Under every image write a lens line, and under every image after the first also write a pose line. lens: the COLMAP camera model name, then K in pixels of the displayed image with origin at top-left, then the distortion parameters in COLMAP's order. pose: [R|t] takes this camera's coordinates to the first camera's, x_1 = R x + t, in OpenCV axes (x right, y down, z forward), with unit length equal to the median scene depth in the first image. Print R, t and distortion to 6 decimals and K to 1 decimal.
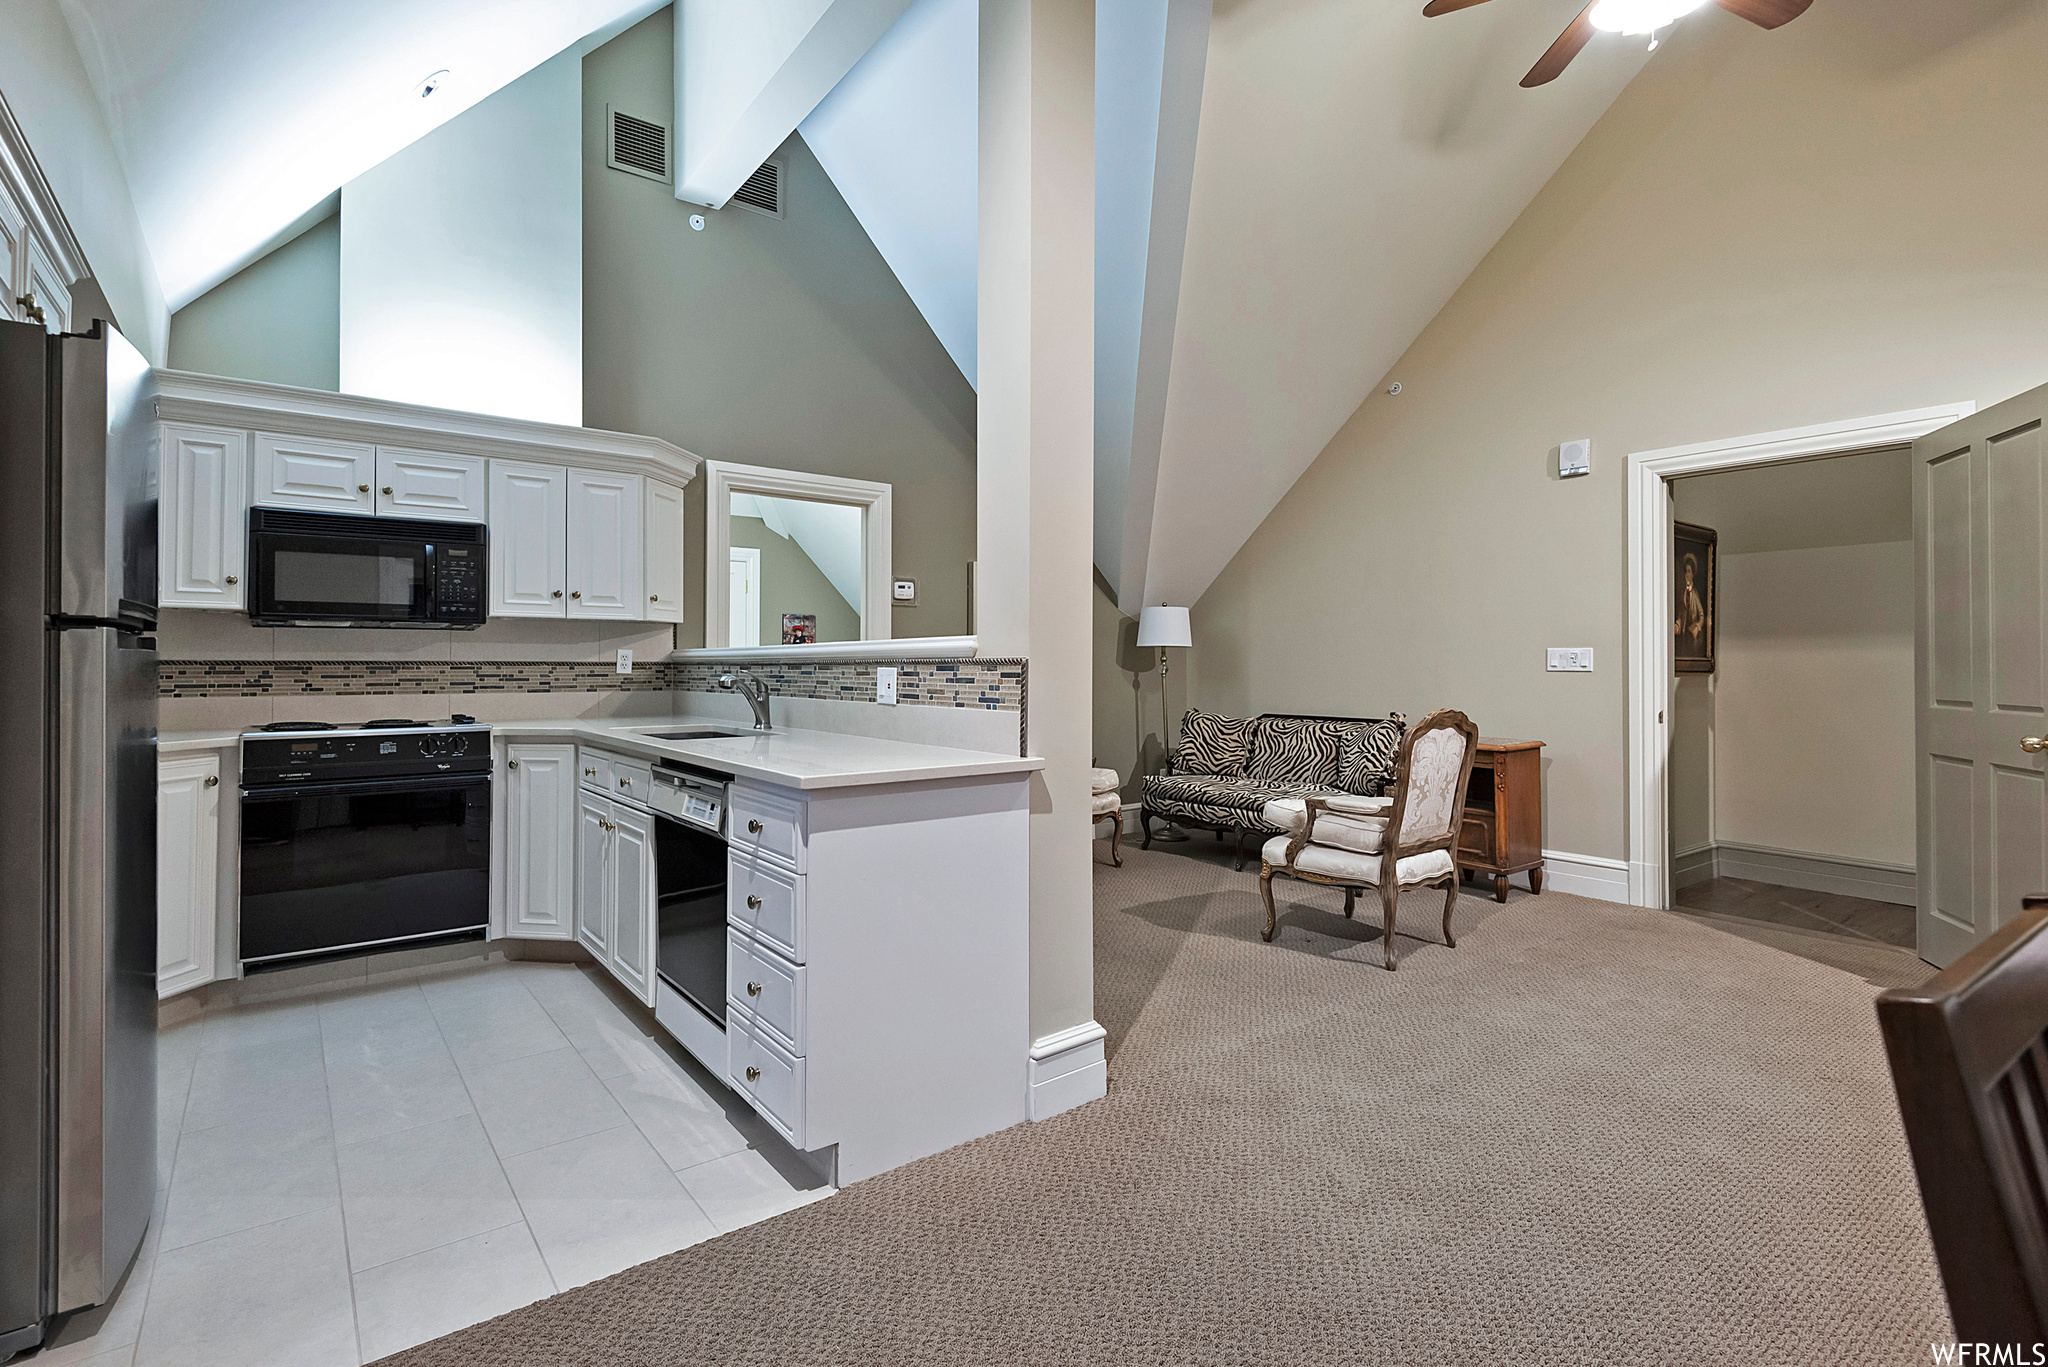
lens RADIAL K [[951.1, 0, 1016.1], [0, 951.1, 673.9], [0, 0, 1]] dist [0.026788, -0.000283]
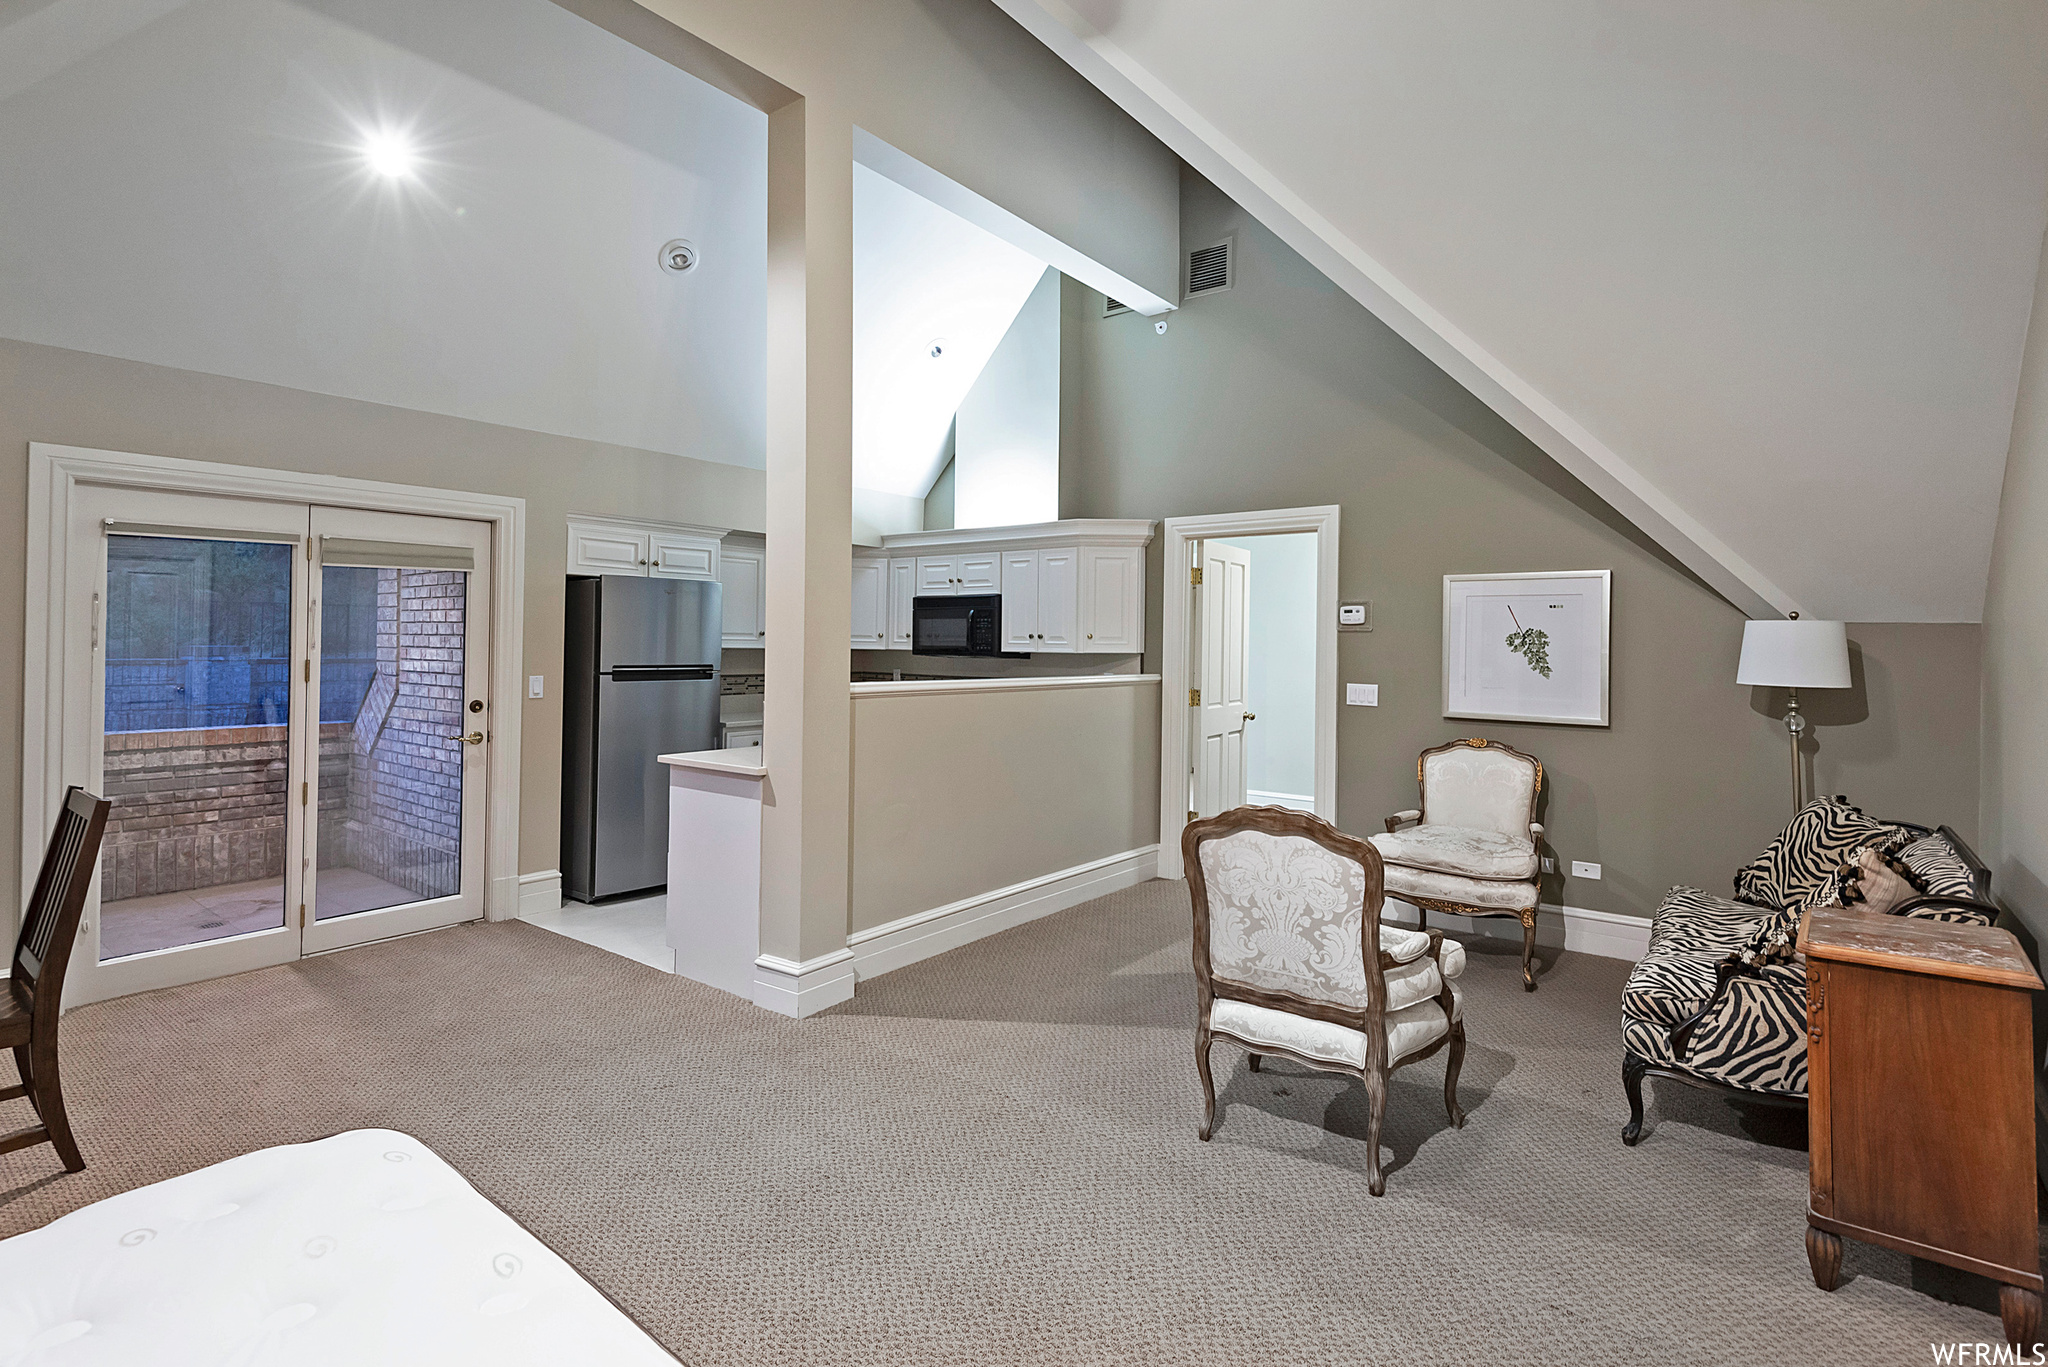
lens RADIAL K [[1005.5, 0, 1028.1], [0, 1005.5, 640.4], [0, 0, 1]] dist [0.027349, -0.000093]
pose [[0.272874, 0.001734, -0.962048, 1.043219], [-0.019071, 0.999812, -0.003607, -0.073769], [0.961861, 0.019332, 0.272856, 0.590606]]
